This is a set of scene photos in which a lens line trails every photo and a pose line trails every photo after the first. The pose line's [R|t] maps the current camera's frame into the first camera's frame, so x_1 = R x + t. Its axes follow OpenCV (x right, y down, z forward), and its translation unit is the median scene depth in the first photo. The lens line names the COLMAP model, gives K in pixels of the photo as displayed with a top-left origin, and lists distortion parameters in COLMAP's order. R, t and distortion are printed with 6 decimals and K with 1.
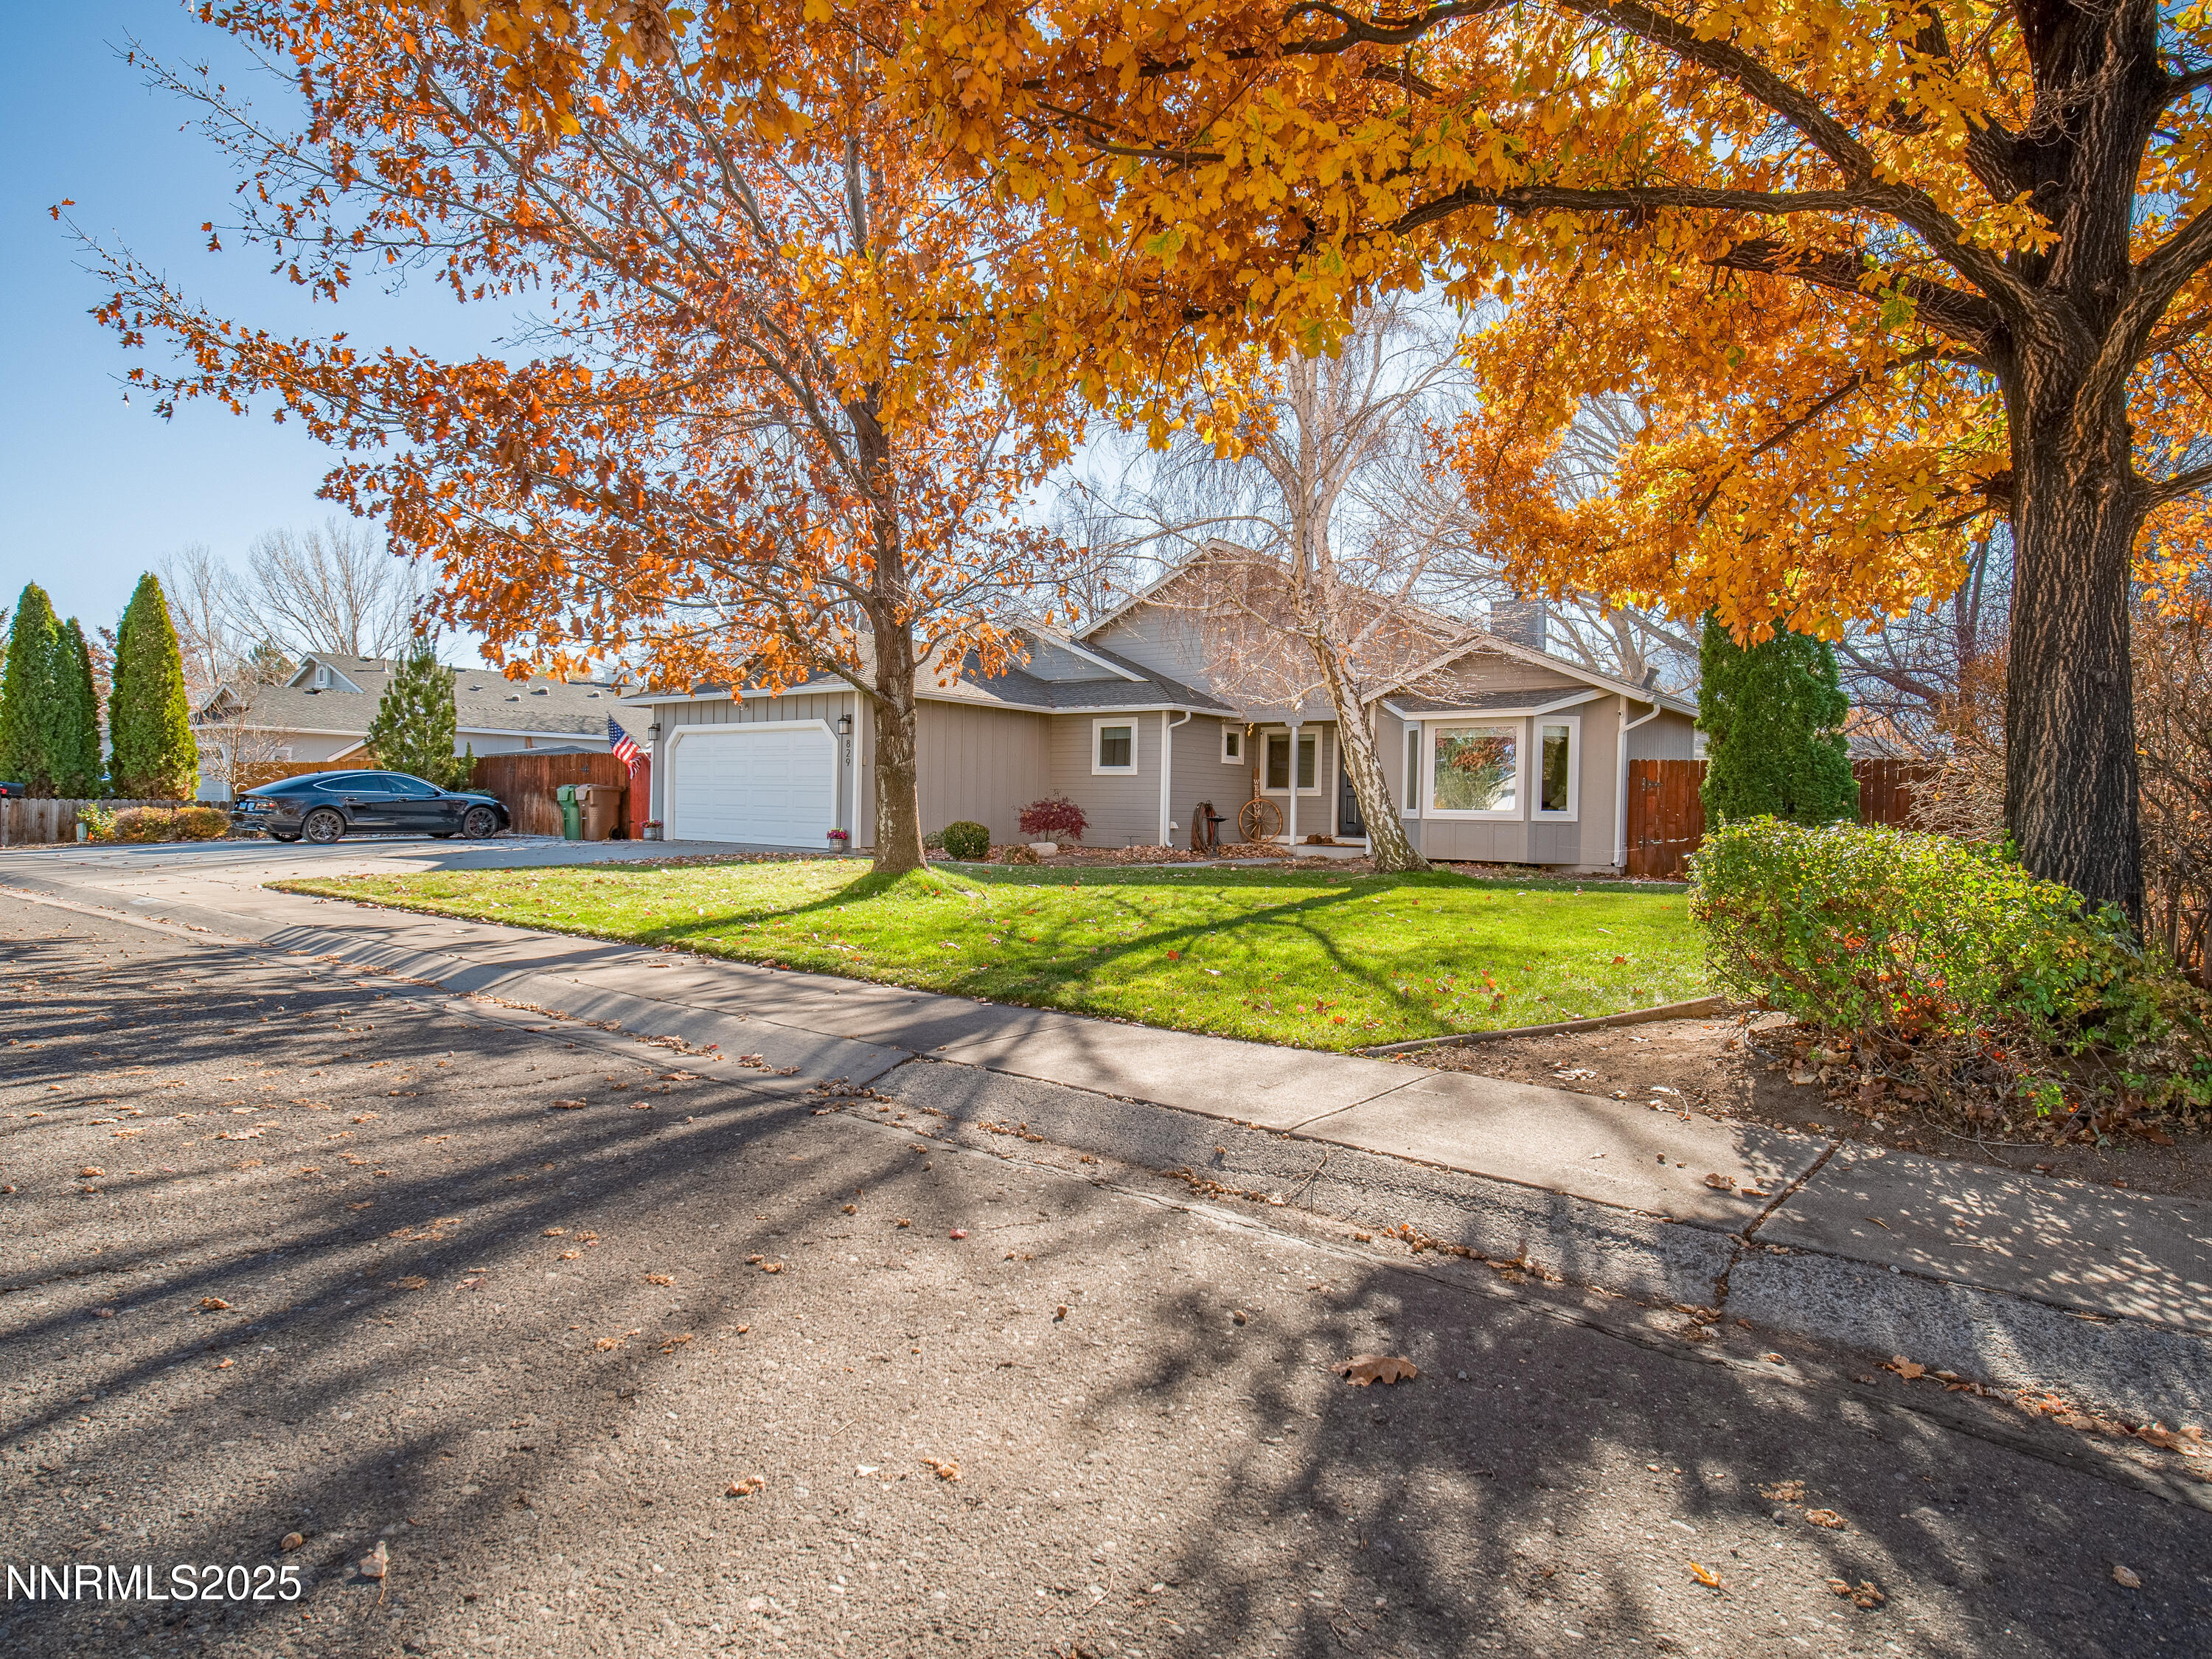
lens RADIAL K [[1220.8, 0, 1095.0], [0, 1220.8, 822.2], [0, 0, 1]] dist [0.000615, -0.000279]
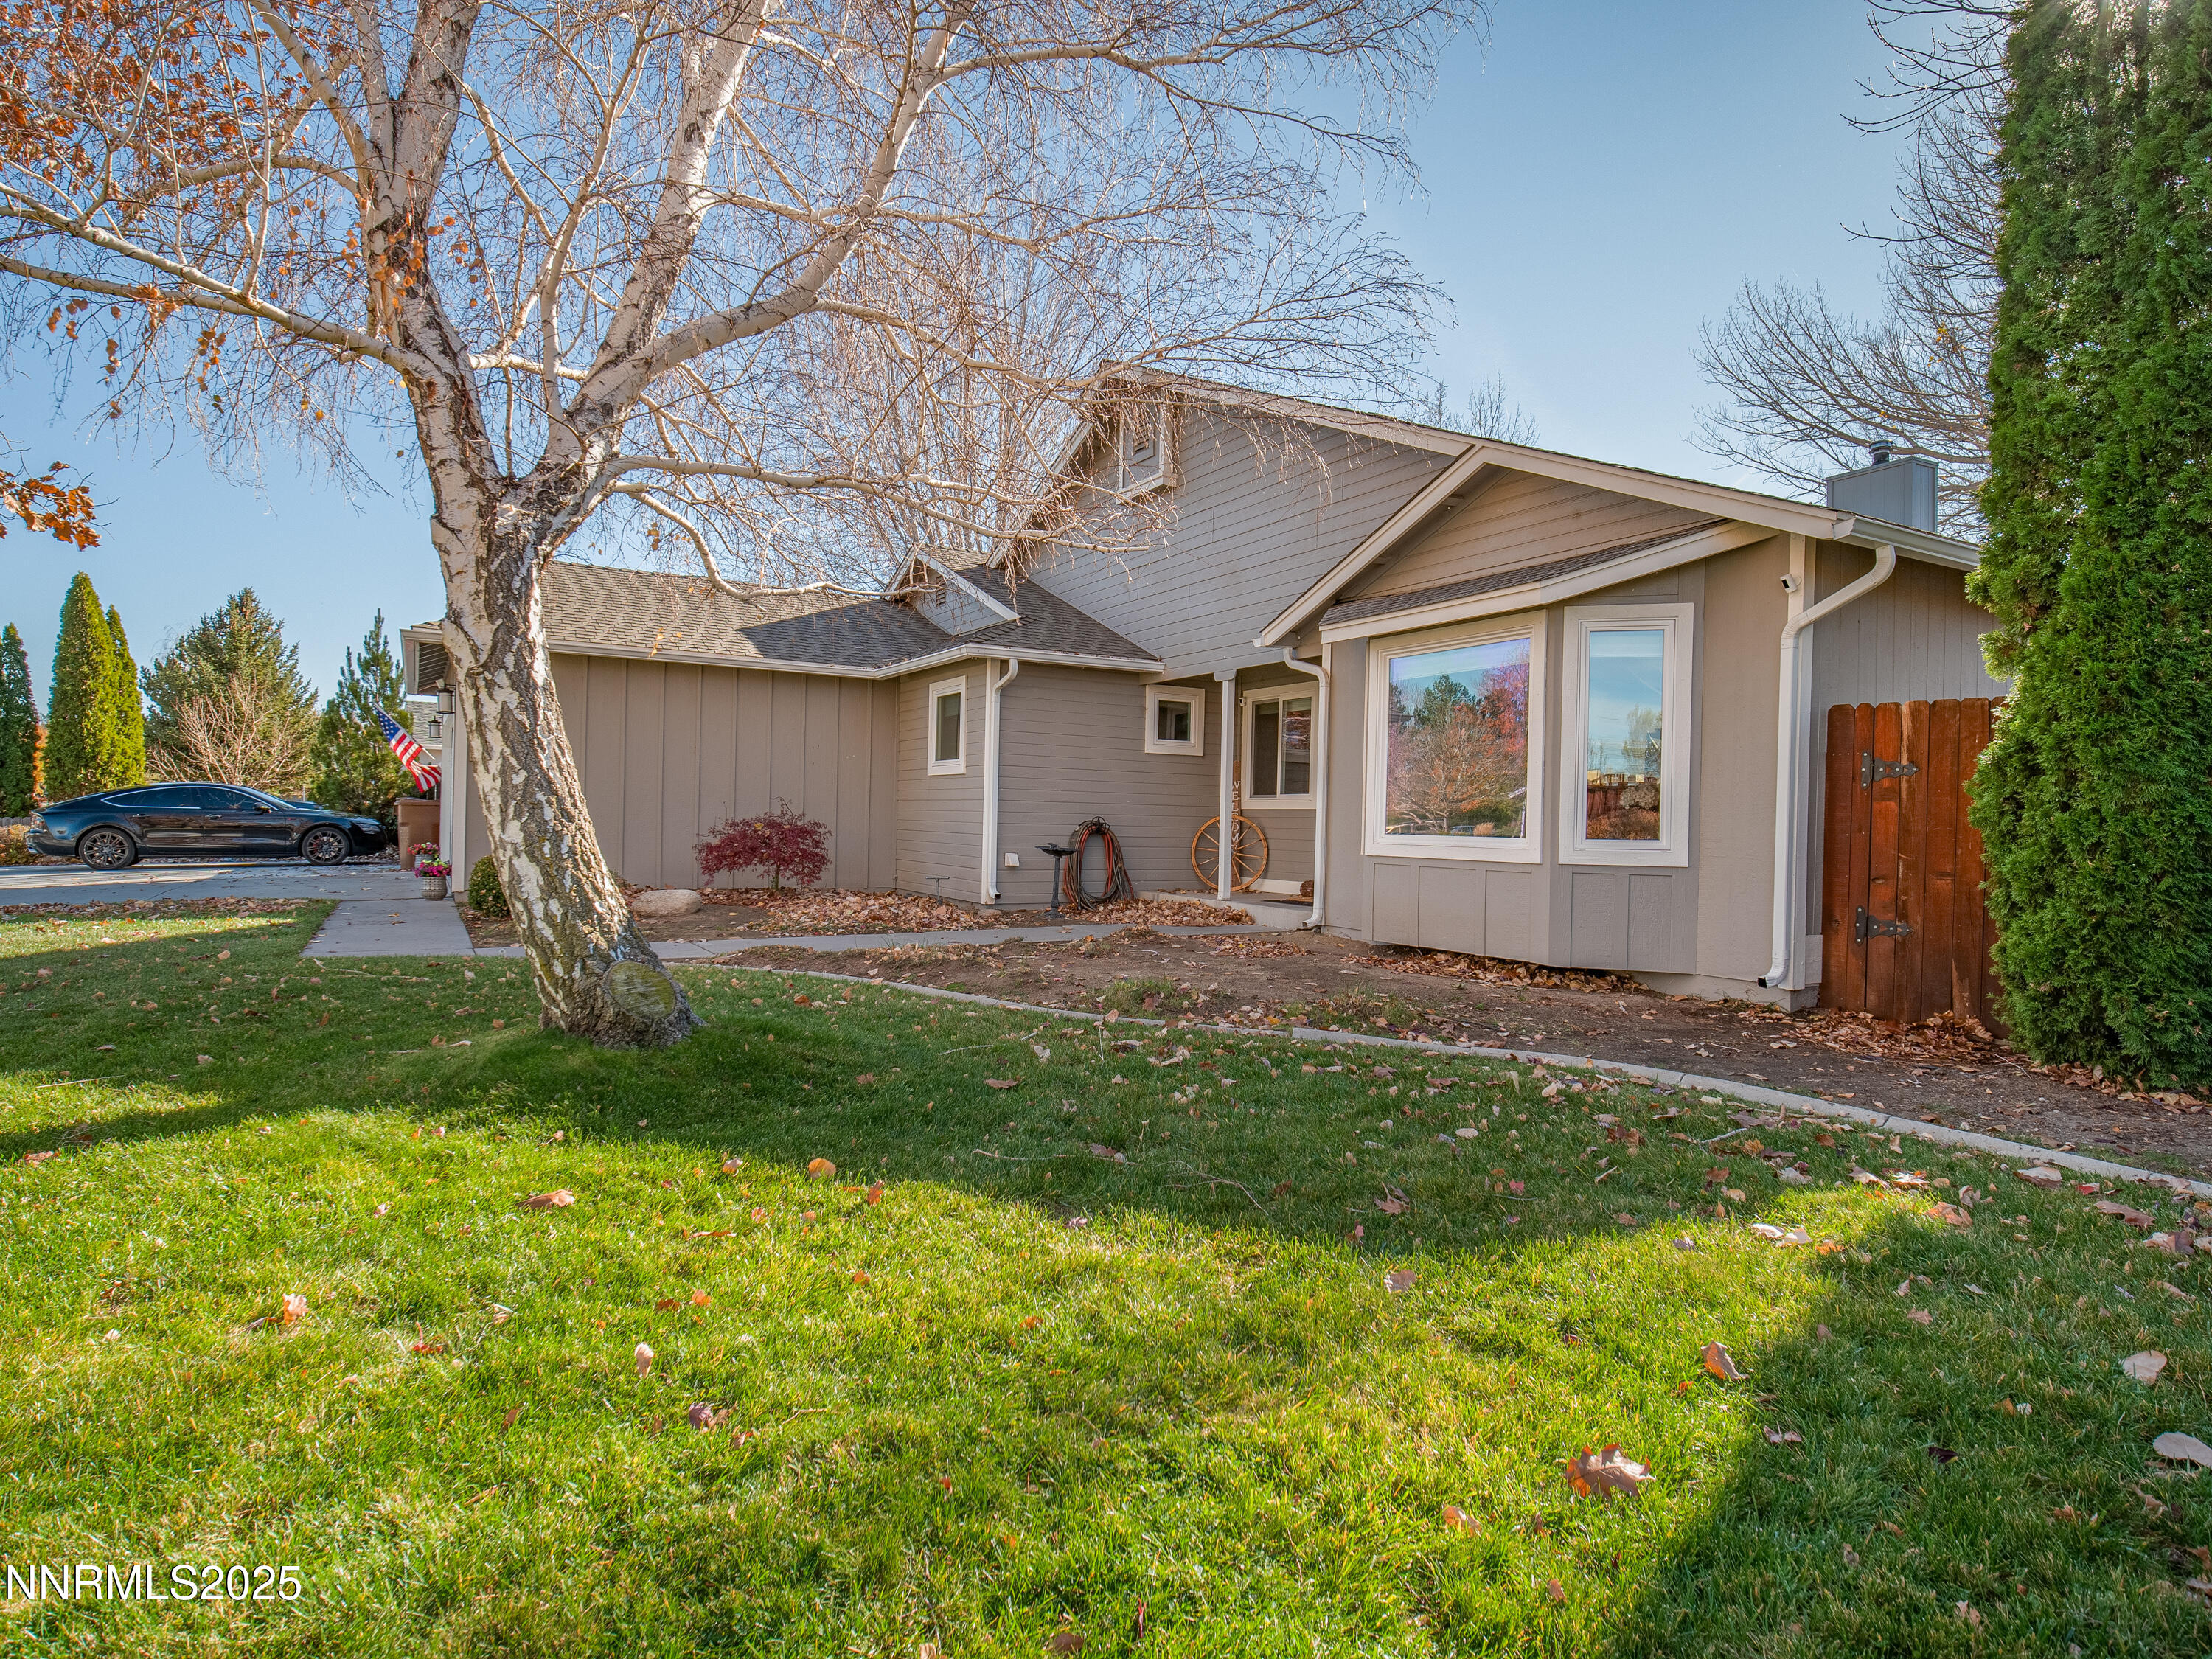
lens RADIAL K [[1207.2, 0, 1085.3], [0, 1207.2, 827.4], [0, 0, 1]] dist [0.003508, 0.000491]
pose [[0.923118, 0.003238, -0.384503, 0.318537], [-0.008115, 0.999906, -0.011063, -0.006604], [0.384431, 0.013333, 0.923057, 0.489782]]
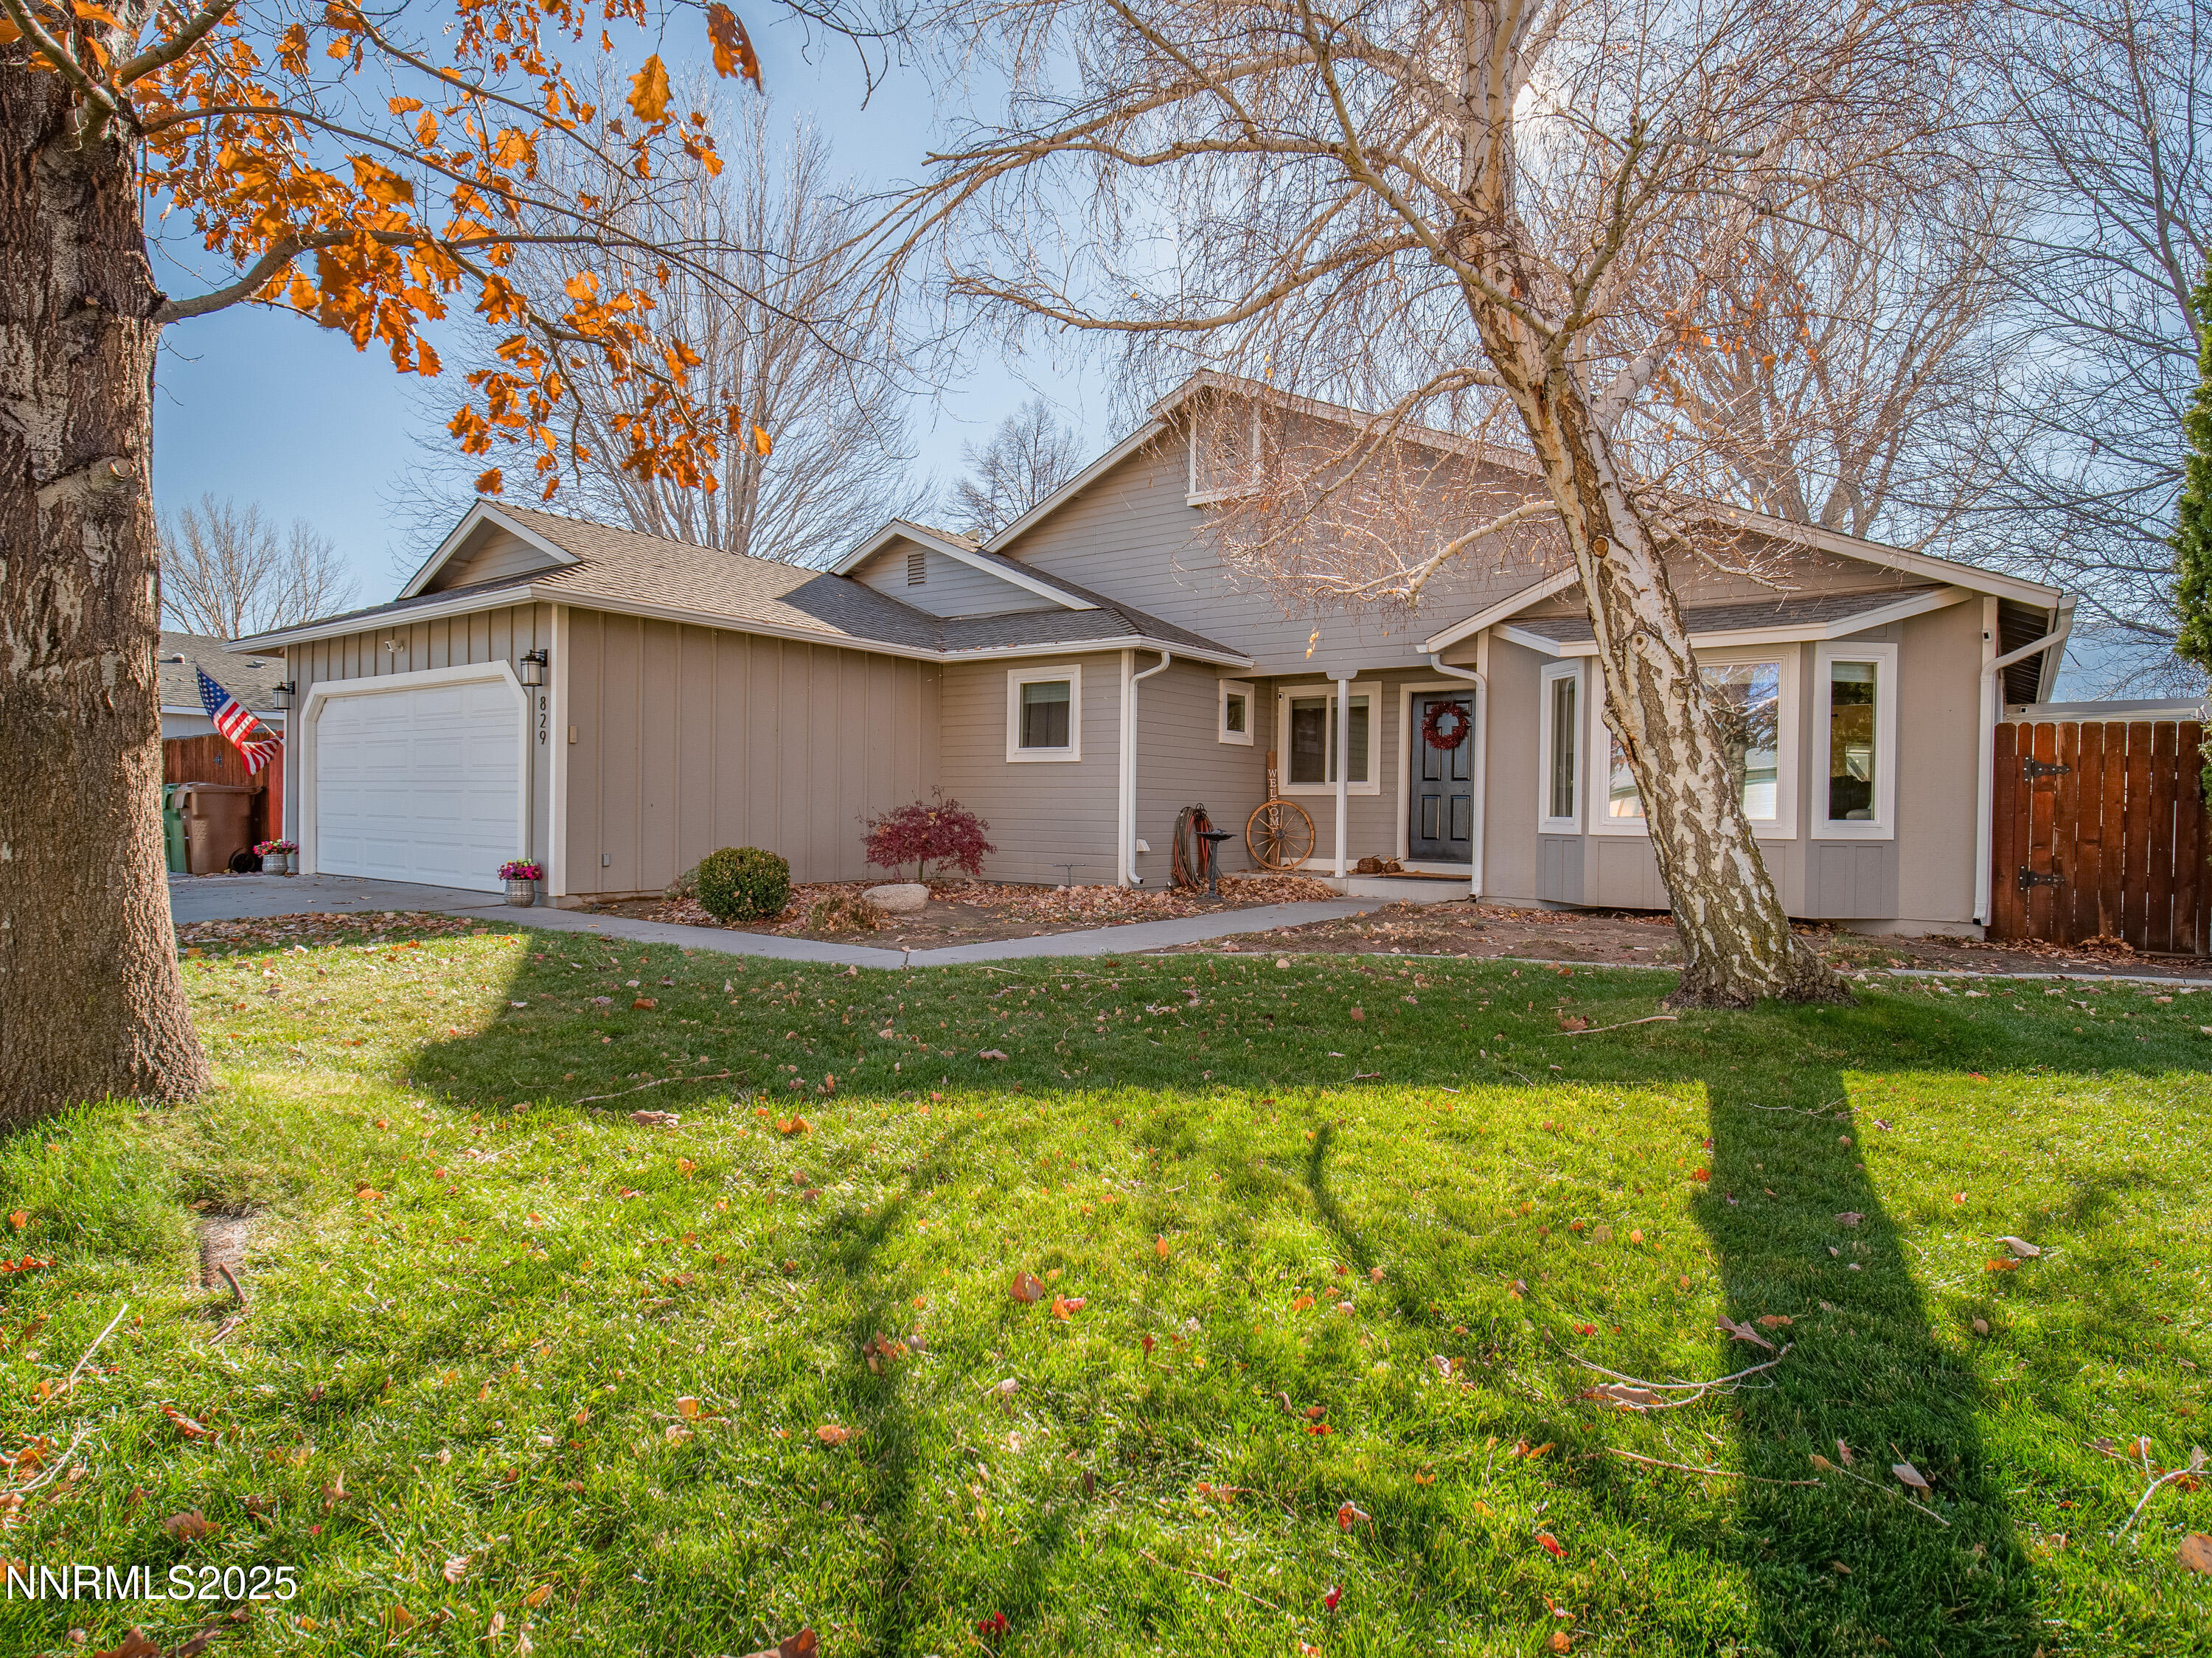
lens RADIAL K [[1220.8, 0, 1095.0], [0, 1220.8, 821.7], [0, 0, 1]] dist [0.000615, -0.000279]
pose [[0.999603, -0.005999, 0.027527, 0.025597], [0.006033, 0.999981, -0.001149, -0.008715], [-0.027520, 0.001315, 0.999620, 0.411986]]
